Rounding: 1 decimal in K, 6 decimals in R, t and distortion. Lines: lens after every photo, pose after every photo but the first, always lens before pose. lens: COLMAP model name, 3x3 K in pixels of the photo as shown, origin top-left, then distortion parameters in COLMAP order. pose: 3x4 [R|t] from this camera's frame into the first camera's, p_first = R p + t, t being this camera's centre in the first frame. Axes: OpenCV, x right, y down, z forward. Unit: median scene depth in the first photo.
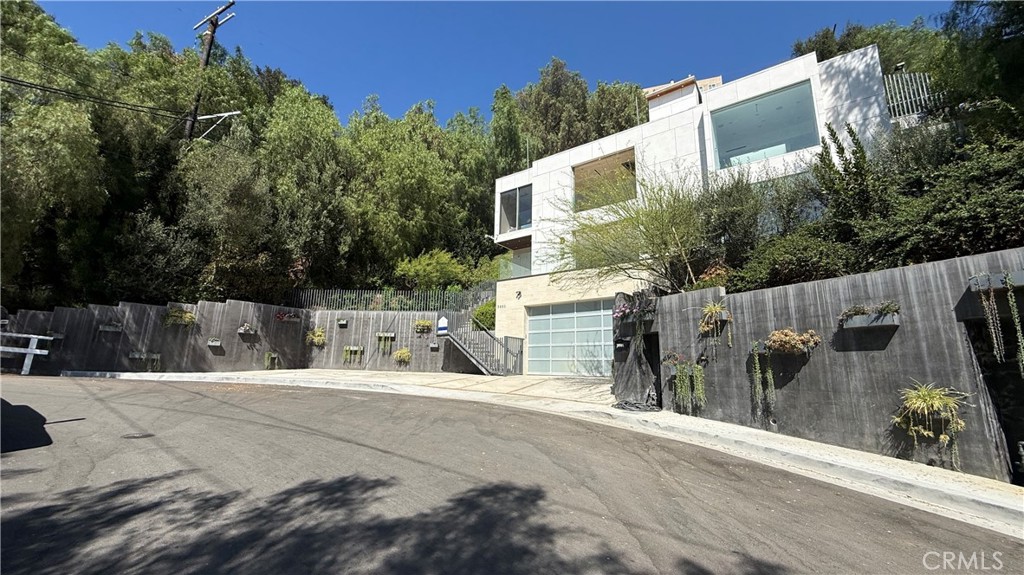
lens RADIAL K [[410.4, 0, 512.0], [0, 410.4, 287.5], [0, 0, 1]] dist [0.015977, 0.000022]
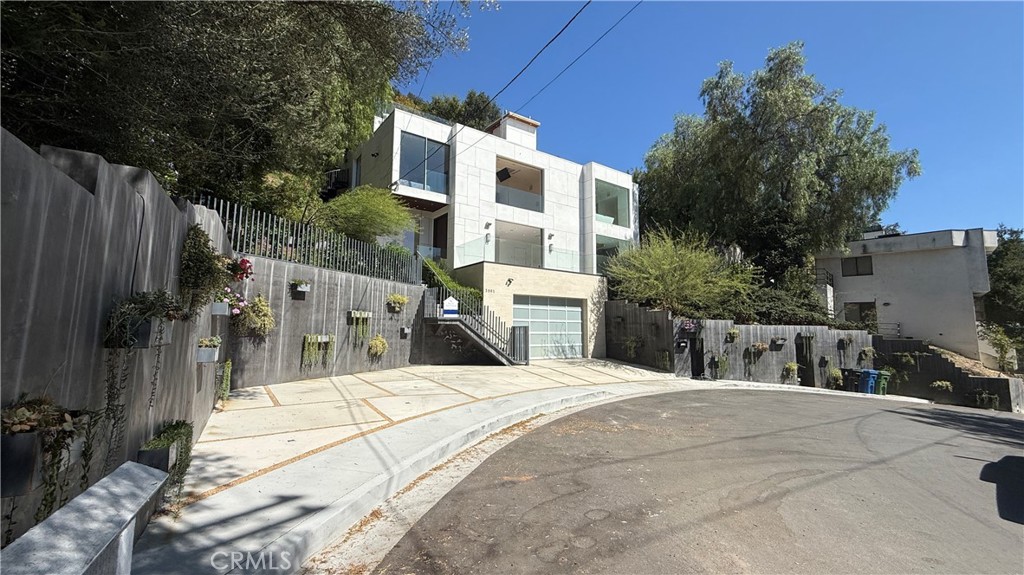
lens RADIAL K [[410.4, 0, 512.0], [0, 410.4, 287.5], [0, 0, 1]] dist [0.015977, 0.000022]
pose [[0.299930, 0.078003, 0.950767, -0.944044], [-0.198087, 0.980021, -0.017914, 0.048162], [-0.933168, -0.182962, 0.309389, 0.698553]]
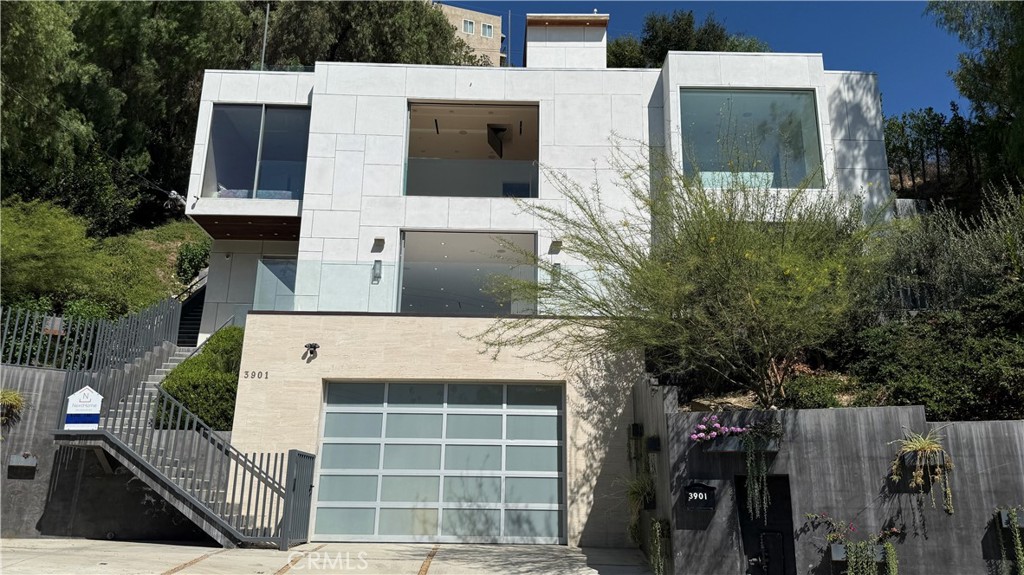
lens RADIAL K [[780.0, 0, 512.0], [0, 780.0, 287.5], [0, 0, 1]] dist [0.107574, -0.155458]
pose [[0.798867, 0.162433, 0.579161, -0.312428], [-0.124942, 0.986658, -0.104381, 0.010554], [-0.588389, 0.011025, 0.808503, 0.205219]]
